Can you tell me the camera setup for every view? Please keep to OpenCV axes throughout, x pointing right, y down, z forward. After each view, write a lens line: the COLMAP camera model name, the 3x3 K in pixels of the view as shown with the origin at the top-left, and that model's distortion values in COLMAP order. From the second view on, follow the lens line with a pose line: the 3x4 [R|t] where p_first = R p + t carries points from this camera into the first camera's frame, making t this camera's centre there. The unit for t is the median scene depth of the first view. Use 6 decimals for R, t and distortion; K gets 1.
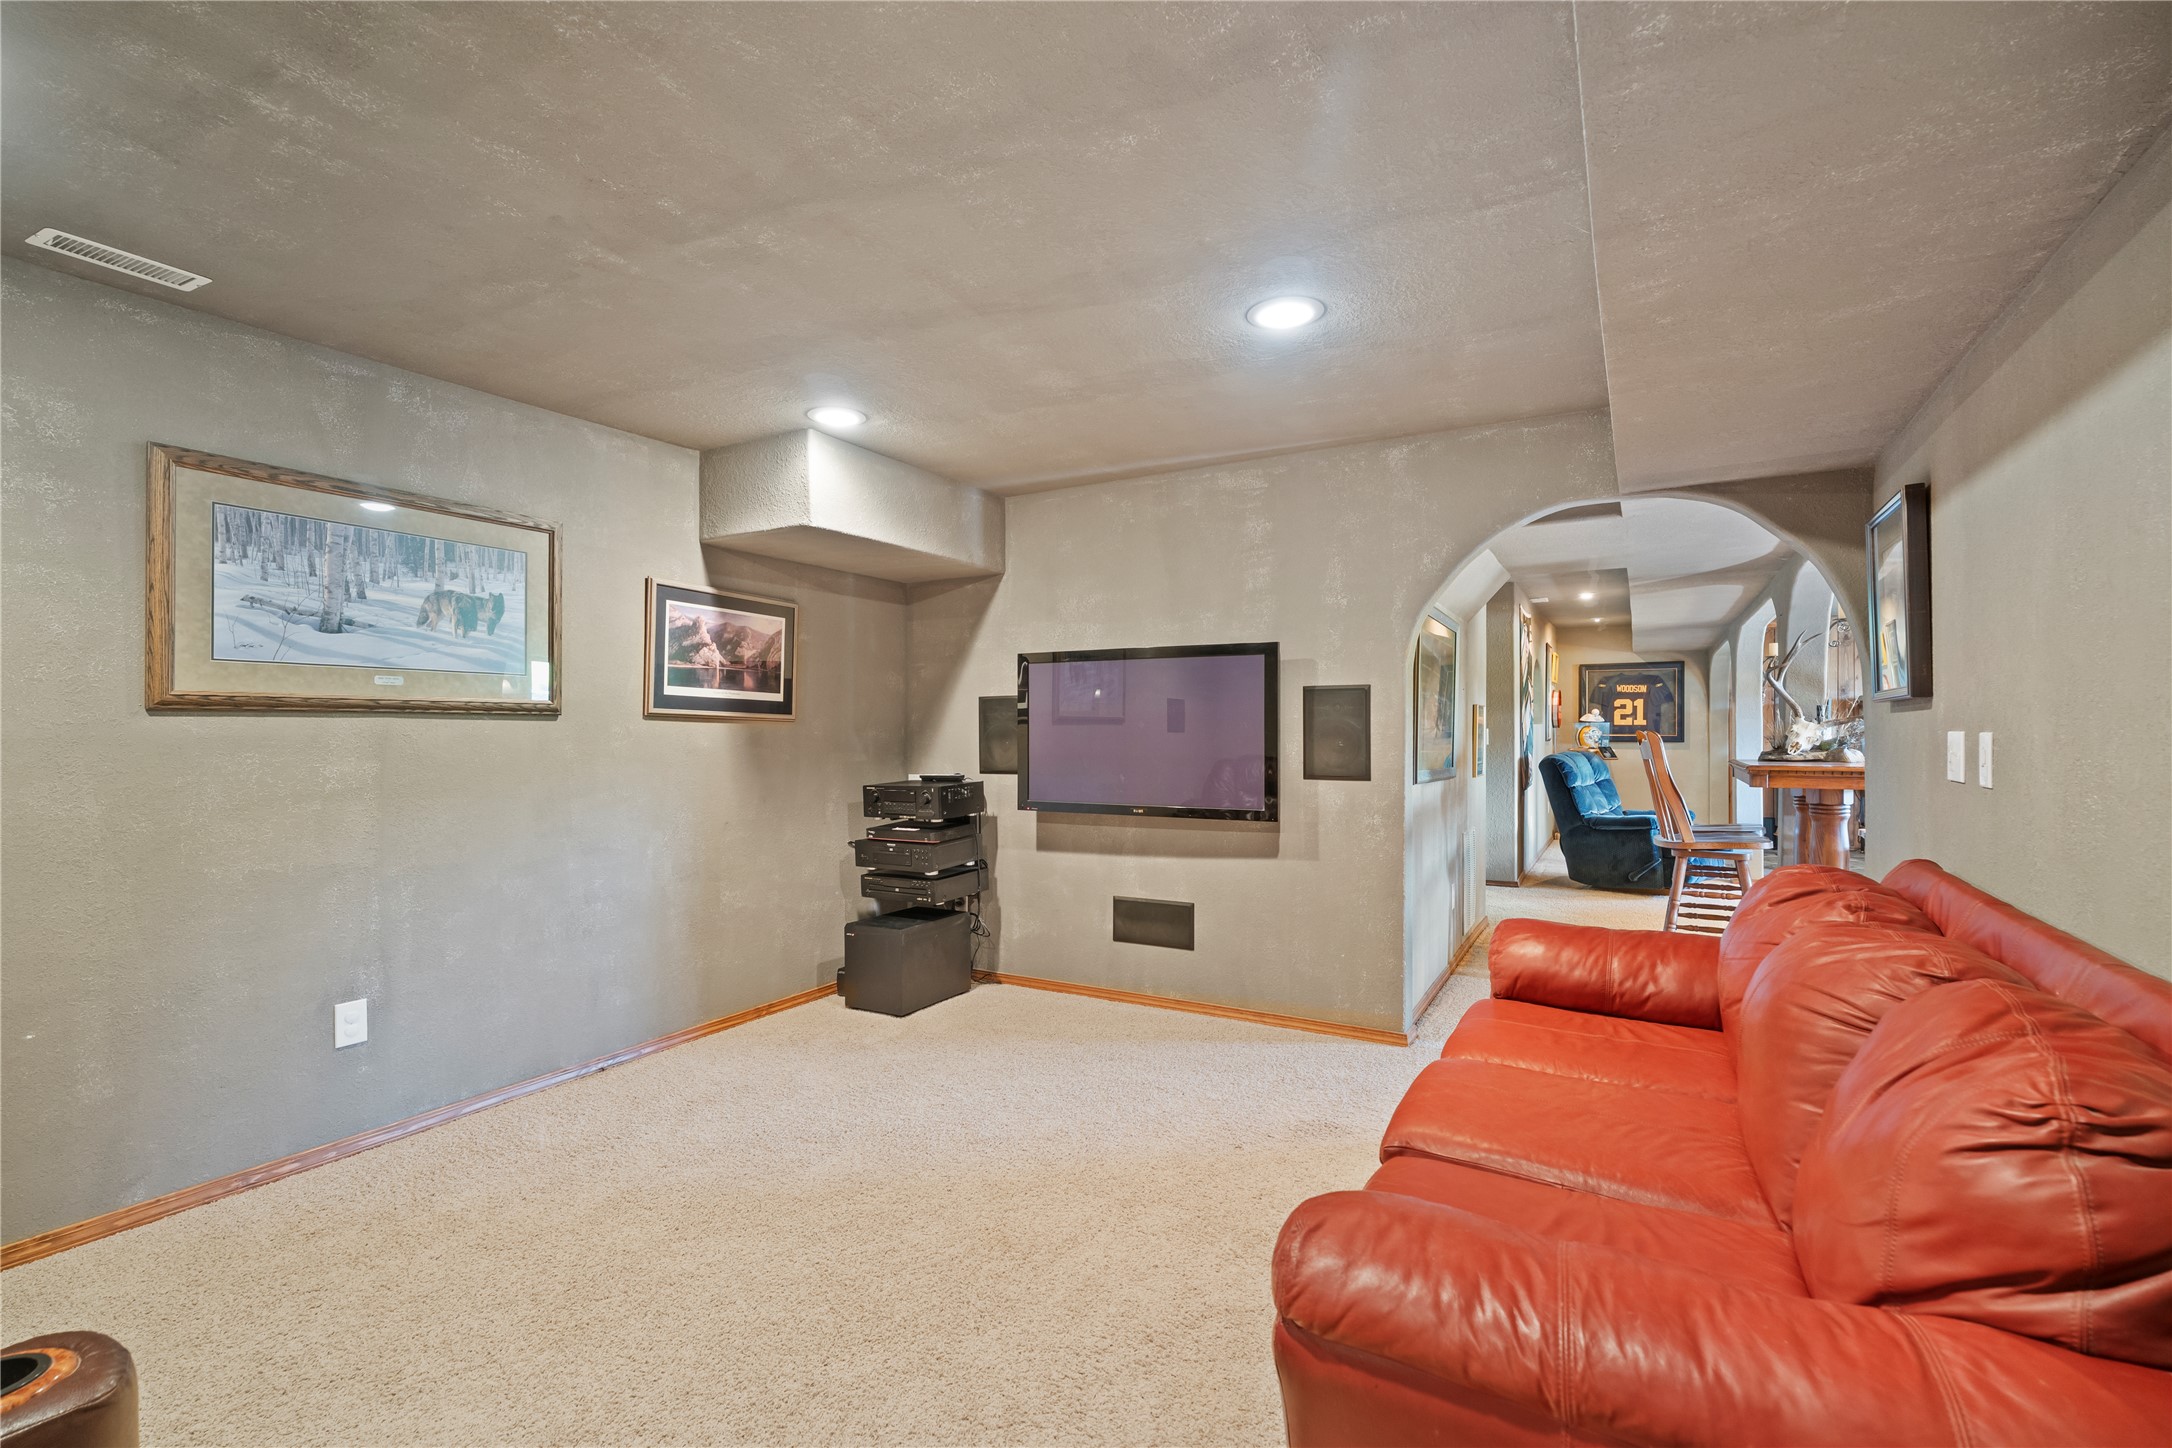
lens RADIAL K [[994.5, 0, 1078.2], [0, 994.5, 722.3], [0, 0, 1]] dist [-0.001766, -0.000669]
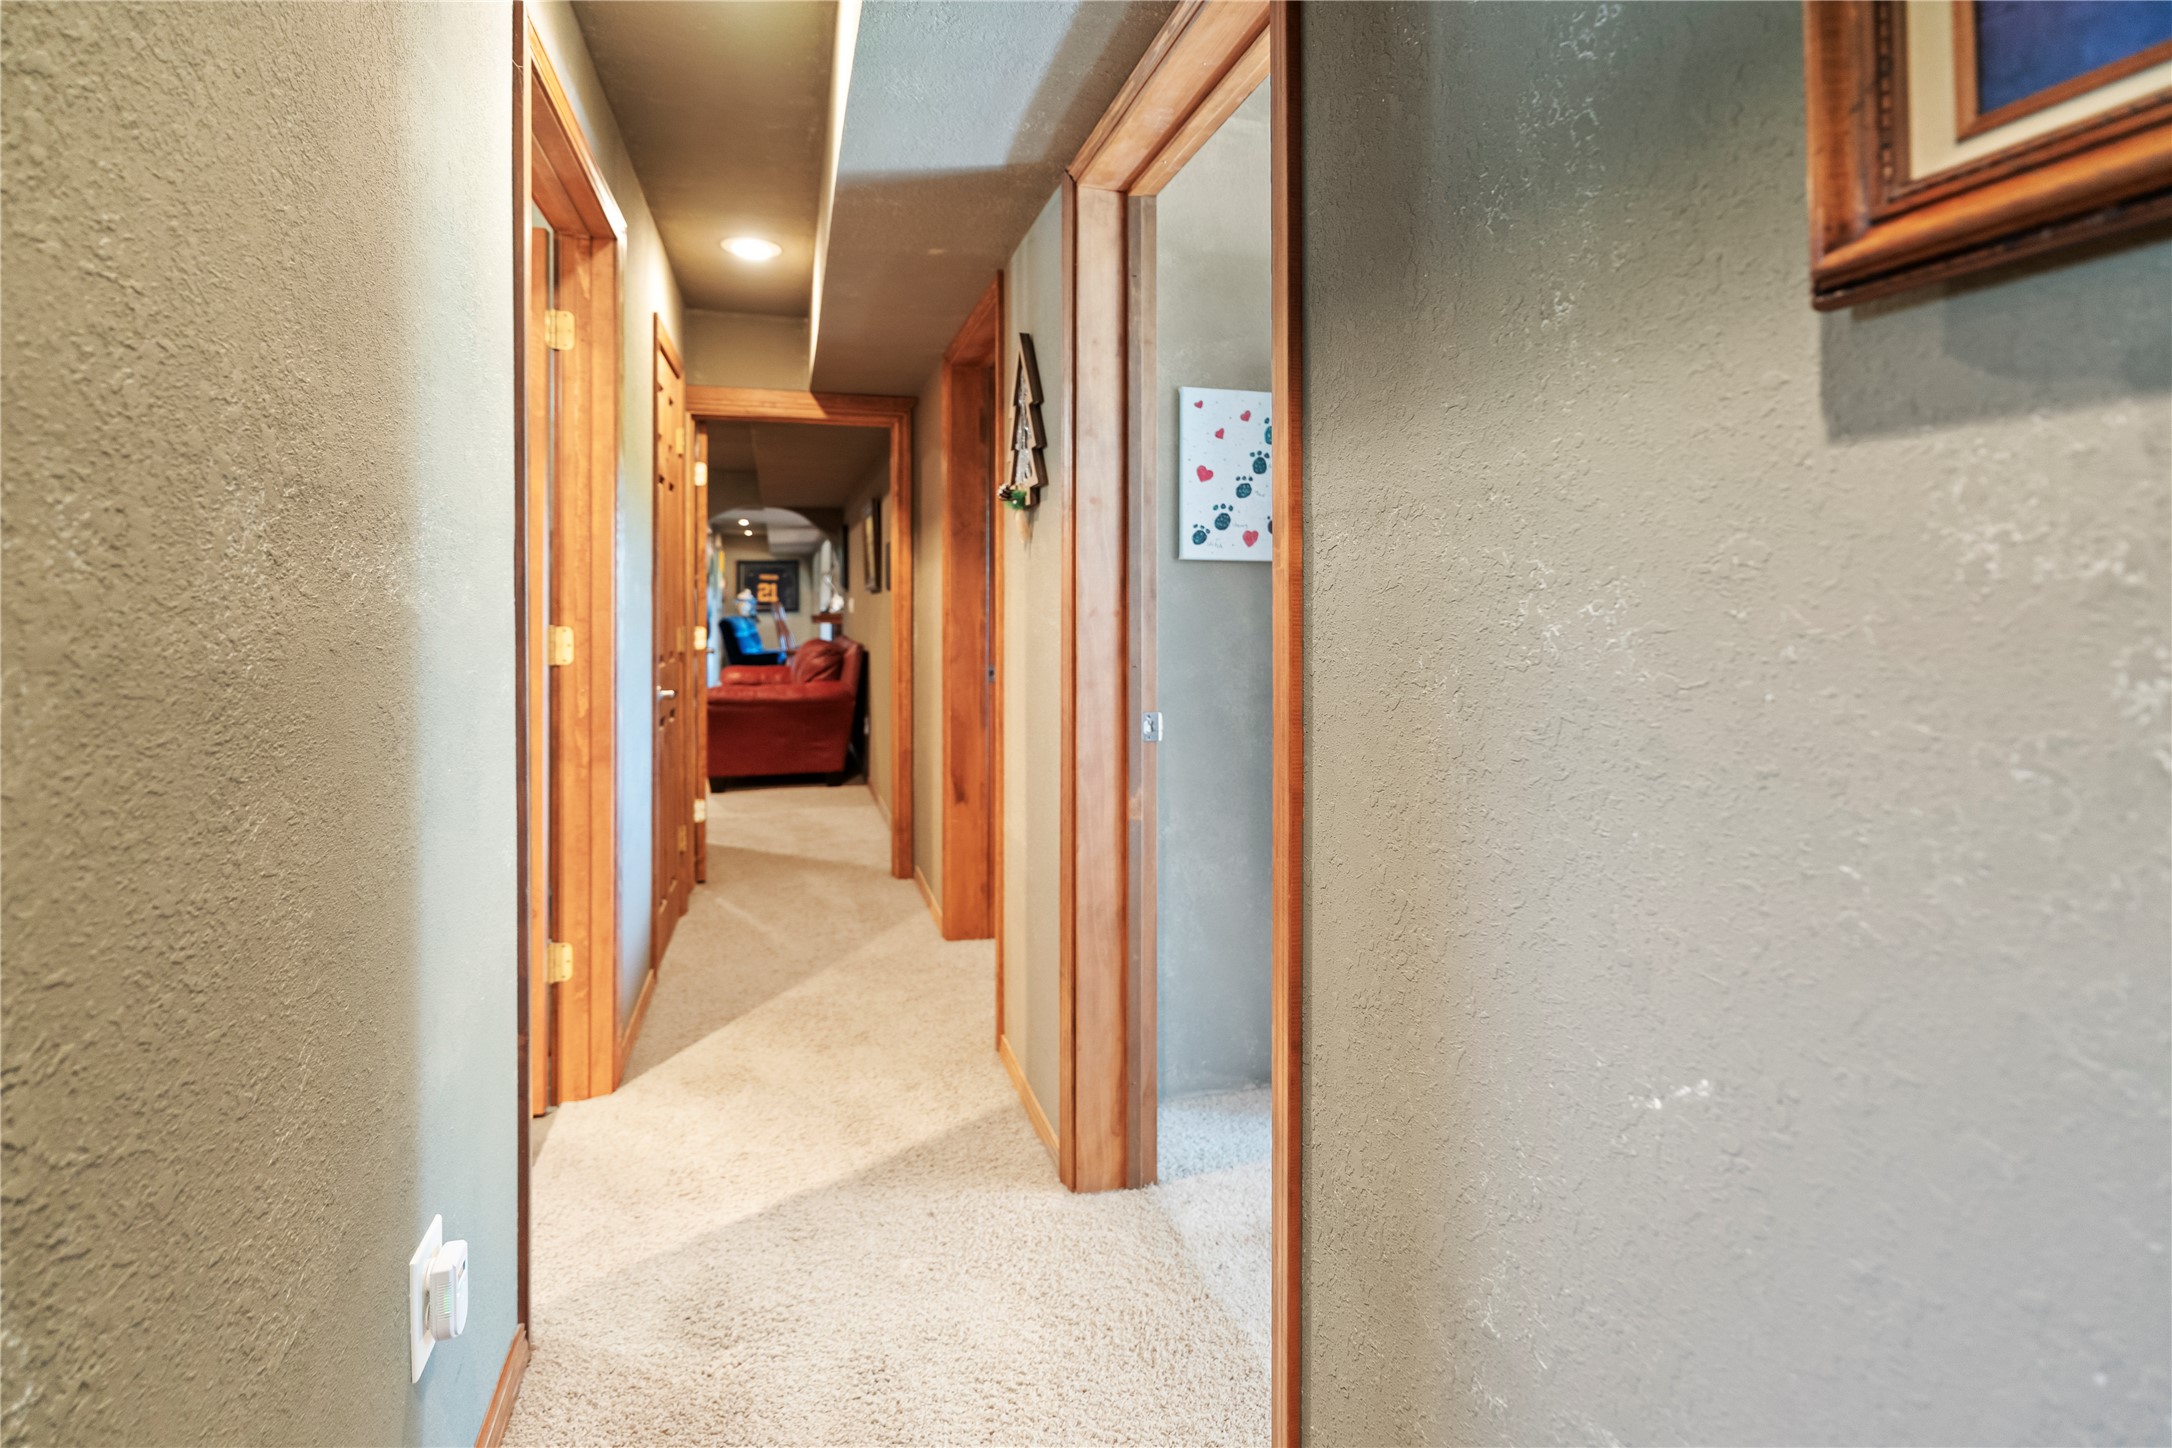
lens RADIAL K [[994.5, 0, 1078.2], [0, 994.5, 722.3], [0, 0, 1]] dist [-0.001766, -0.000669]
pose [[0.691238, -0.069221, 0.719304, -0.516437], [-0.021069, 0.993048, 0.115811, 0.001983], [-0.722320, -0.095207, 0.684974, -0.930588]]
